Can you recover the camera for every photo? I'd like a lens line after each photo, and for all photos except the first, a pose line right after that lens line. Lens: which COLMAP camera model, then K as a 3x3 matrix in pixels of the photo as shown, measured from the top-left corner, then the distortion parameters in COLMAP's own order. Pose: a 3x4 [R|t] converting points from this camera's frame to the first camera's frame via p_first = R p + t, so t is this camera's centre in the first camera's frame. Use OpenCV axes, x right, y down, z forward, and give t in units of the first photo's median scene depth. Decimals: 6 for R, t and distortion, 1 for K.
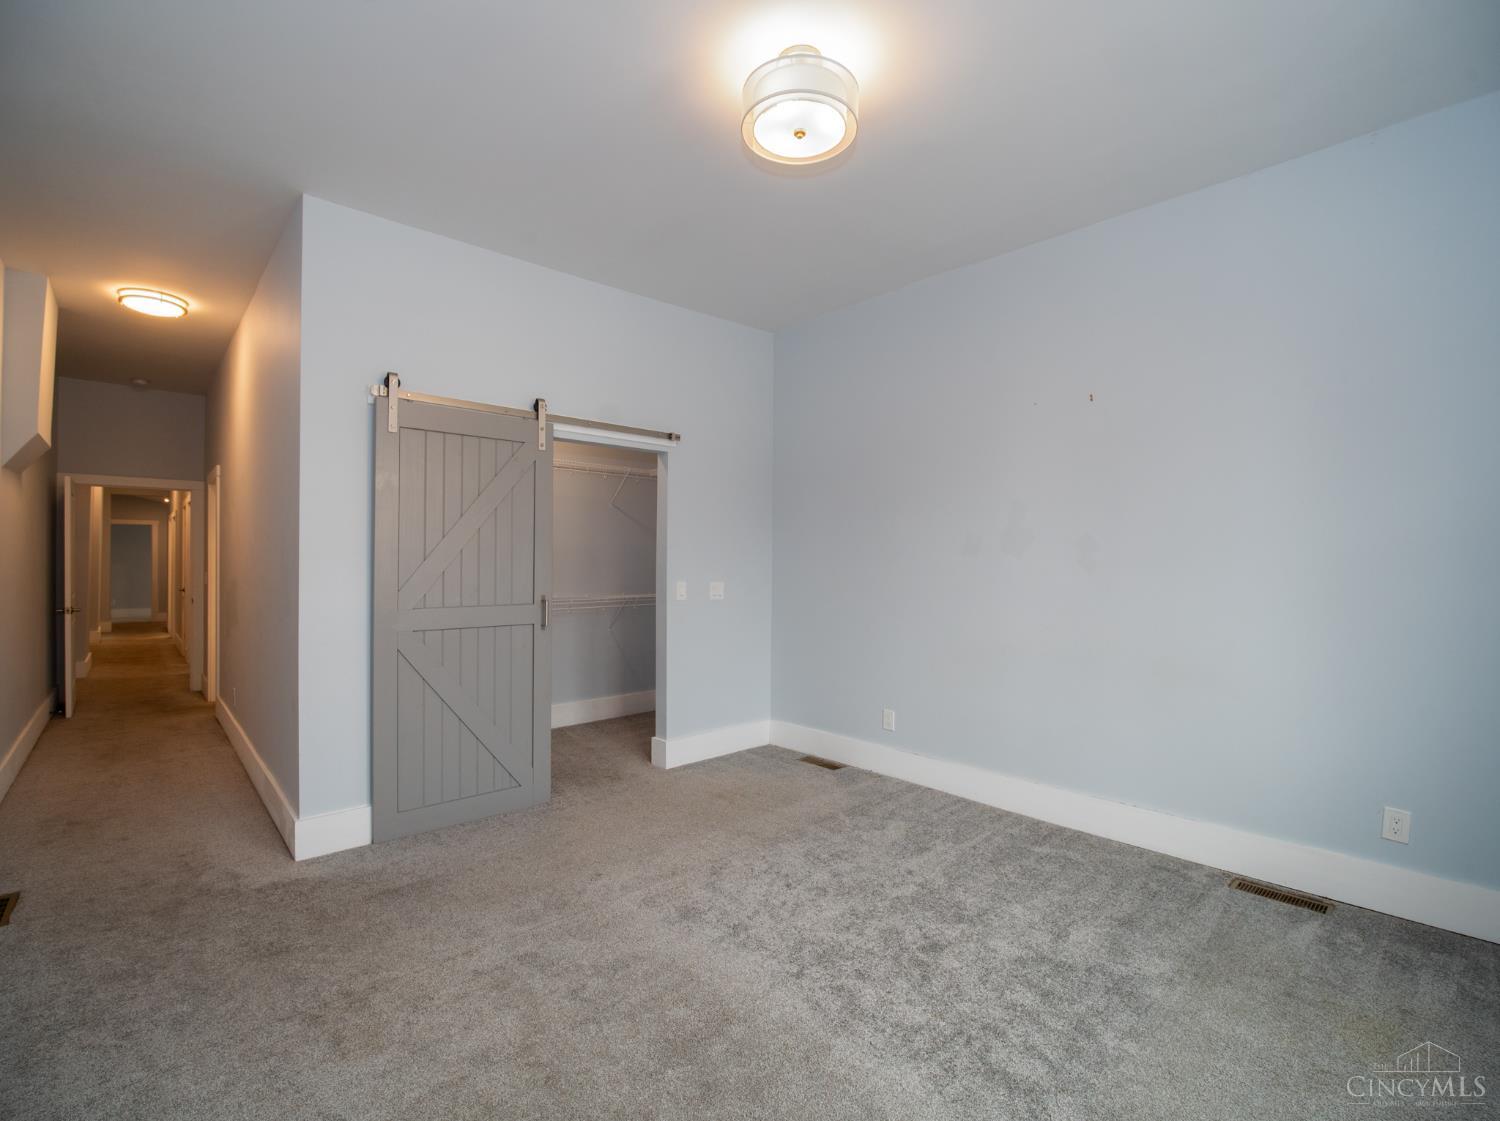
lens RADIAL K [[684.7, 0, 744.7], [0, 684.7, 559.6], [0, 0, 1]] dist [-0.000178, -0.000485]
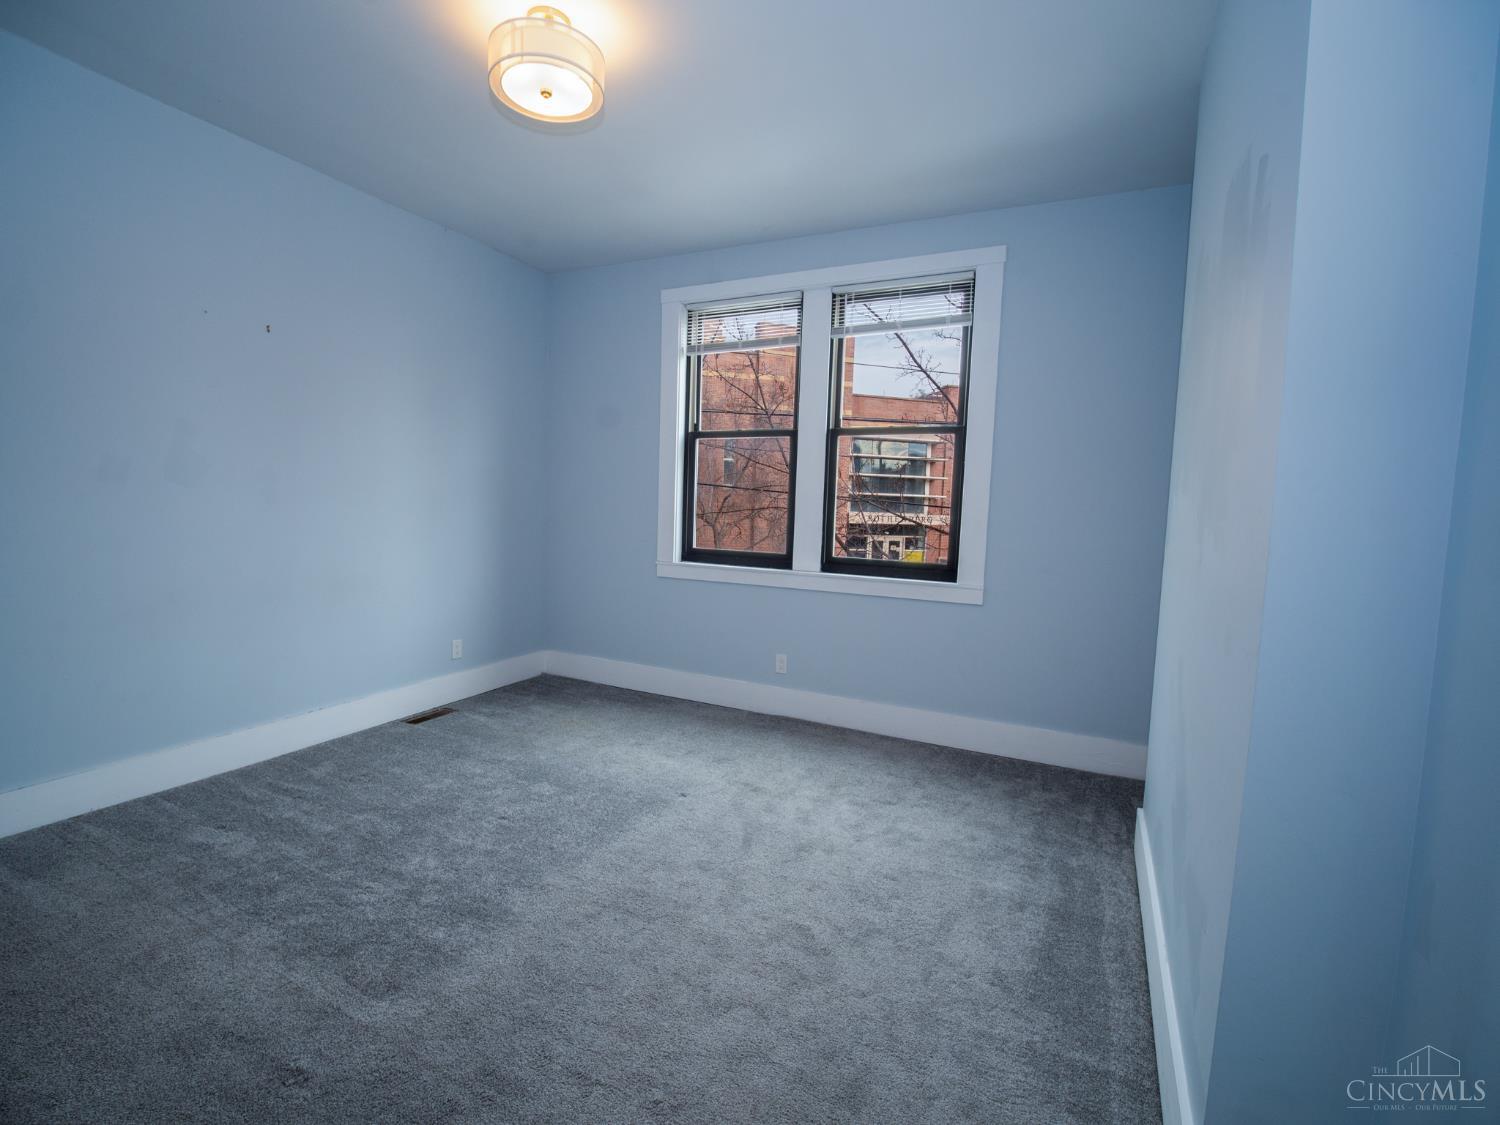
lens RADIAL K [[684.7, 0, 744.7], [0, 684.7, 561.6], [0, 0, 1]] dist [-0.000178, -0.000485]
pose [[-0.372312, -0.086916, 0.924029, -0.747018], [-0.033887, 0.996215, 0.080052, 0.000856], [-0.927489, -0.001508, -0.373848, 0.797917]]
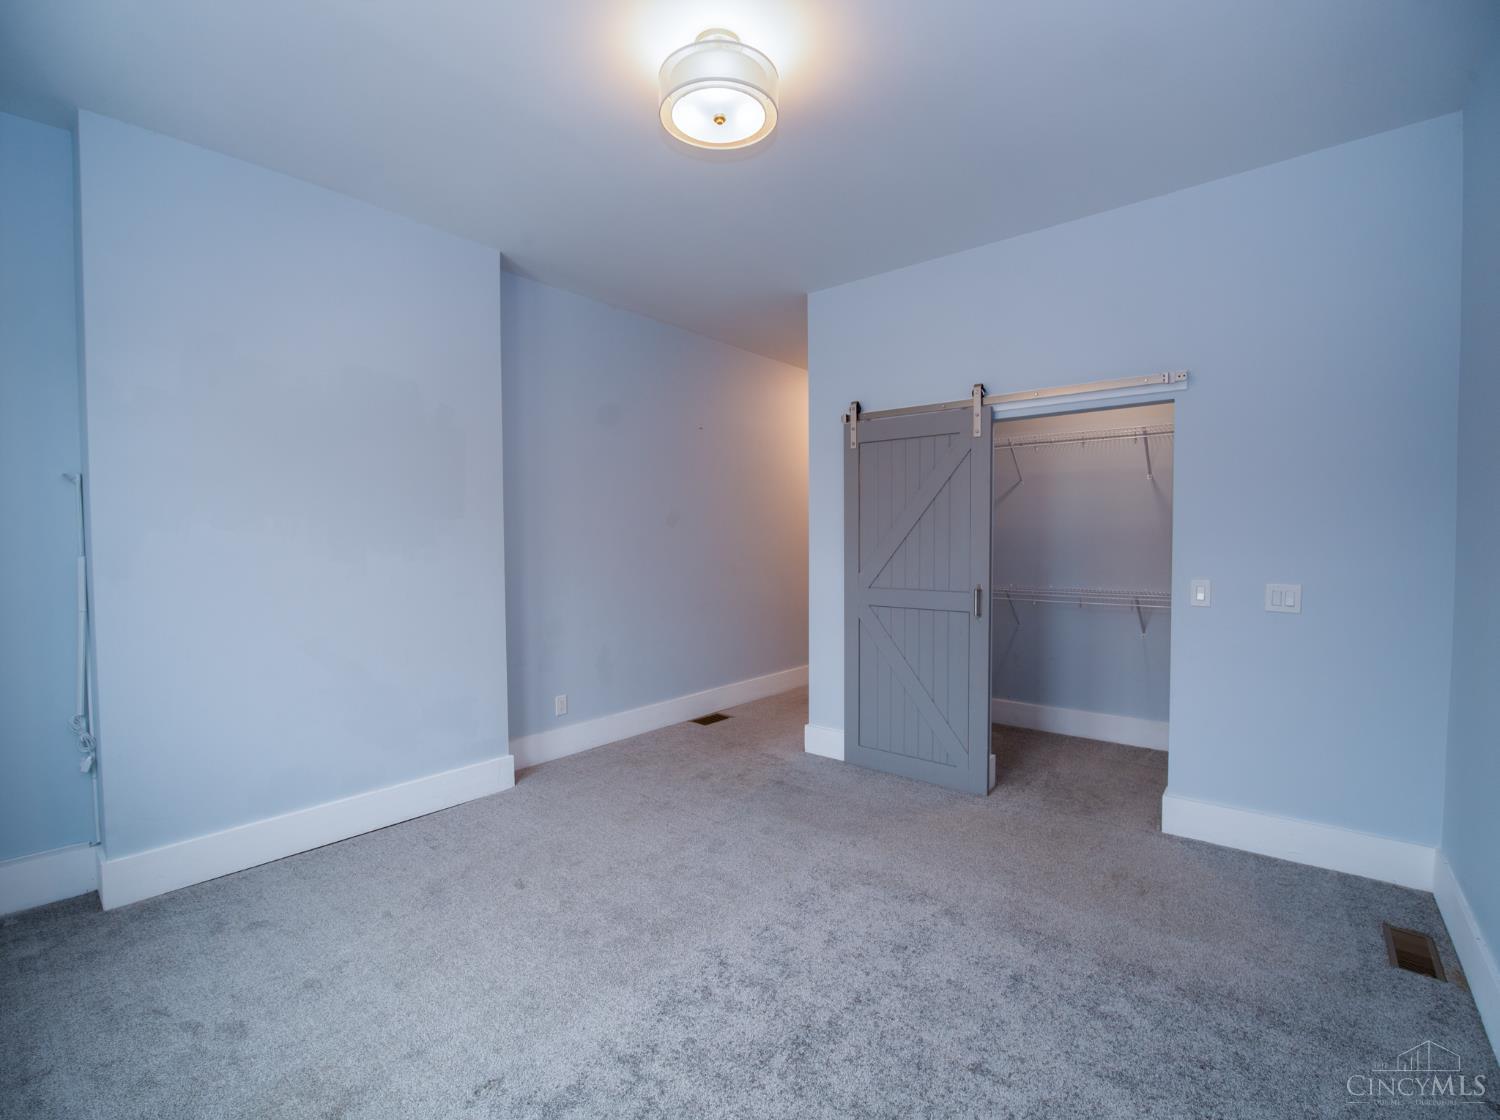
lens RADIAL K [[684.7, 0, 744.7], [0, 684.7, 559.1], [0, 0, 1]] dist [-0.000178, -0.000485]
pose [[0.162035, 0.024076, -0.986491, 0.761628], [0.005781, 0.999662, 0.025347, -0.013368], [0.986768, -0.009810, 0.161841, 0.621656]]
